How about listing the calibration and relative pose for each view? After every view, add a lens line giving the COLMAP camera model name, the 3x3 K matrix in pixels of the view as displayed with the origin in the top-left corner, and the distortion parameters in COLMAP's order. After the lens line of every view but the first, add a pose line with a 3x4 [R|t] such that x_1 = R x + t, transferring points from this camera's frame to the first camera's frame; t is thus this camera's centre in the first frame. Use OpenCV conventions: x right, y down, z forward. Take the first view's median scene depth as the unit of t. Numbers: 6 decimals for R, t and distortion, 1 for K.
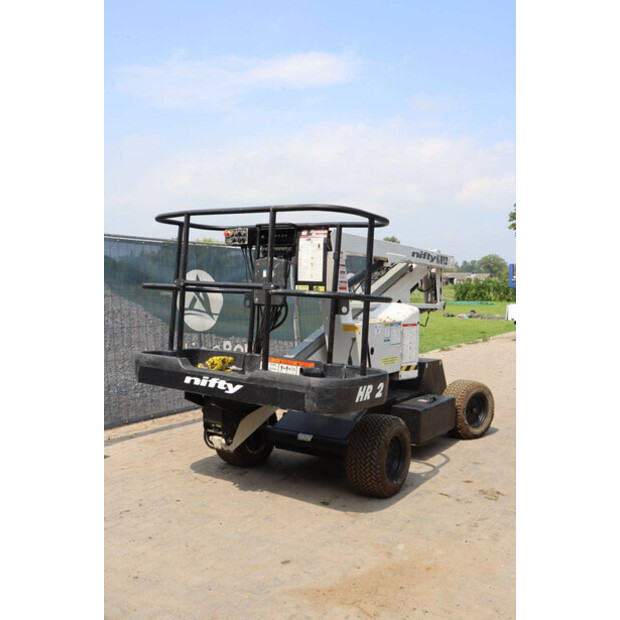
lens RADIAL K [[638.2, 0, 307.8], [0, 638.2, 312.8], [0, 0, 1]] dist [-0.087532, 0.000000]
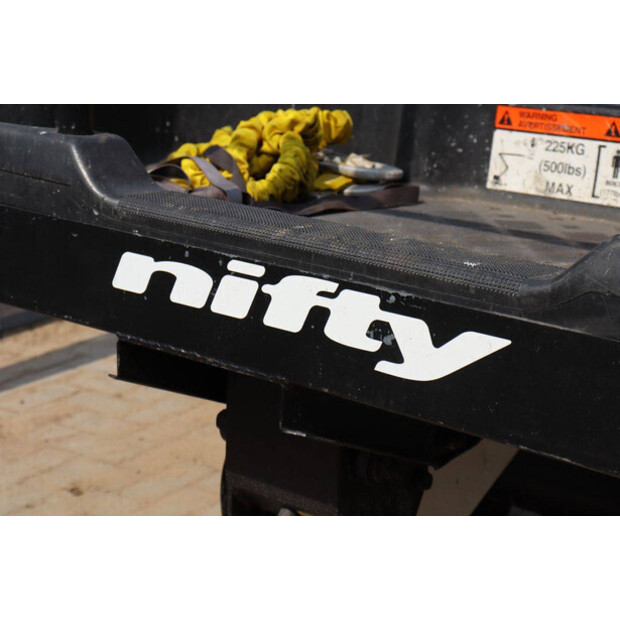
lens RADIAL K [[1441.8, 0, 312.2], [0, 1441.8, 310.1], [0, 0, 1]] dist [0.442944, 0.000000]
pose [[0.997981, -0.002150, -0.063469, -0.113934], [0.017117, 0.971547, 0.236229, 0.025173], [0.061155, -0.236838, 0.969622, 0.611003]]
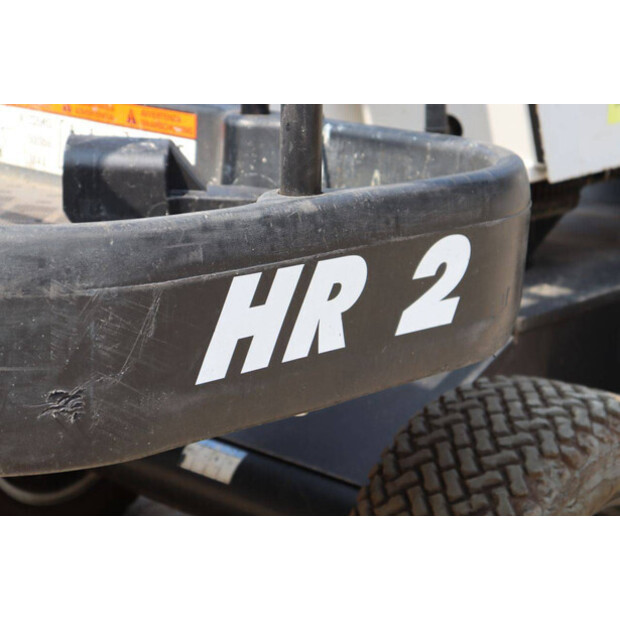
lens RADIAL K [[1342.6, 0, 304.7], [0, 1342.6, 308.2], [0, 0, 1]] dist [0.483916, 0.000000]
pose [[0.974601, 0.016952, -0.223304, 0.145108], [0.029019, 0.979165, 0.200982, 0.054745], [0.222058, -0.202358, 0.953804, 0.624092]]
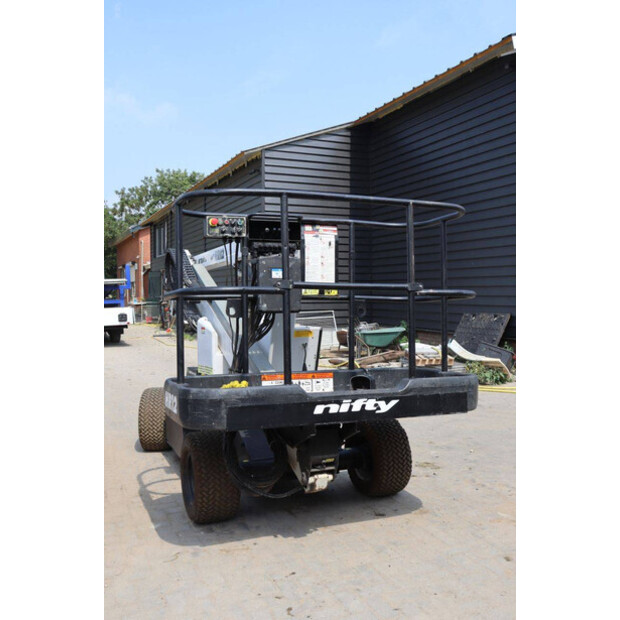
lens RADIAL K [[638.2, 0, 313.7], [0, 638.2, 306.4], [0, 0, 1]] dist [-0.087532, 0.000000]
pose [[0.530292, -0.039881, 0.846877, -0.818012], [0.057391, 0.998290, 0.011075, -0.028213], [-0.845871, 0.042730, 0.531674, 0.567338]]
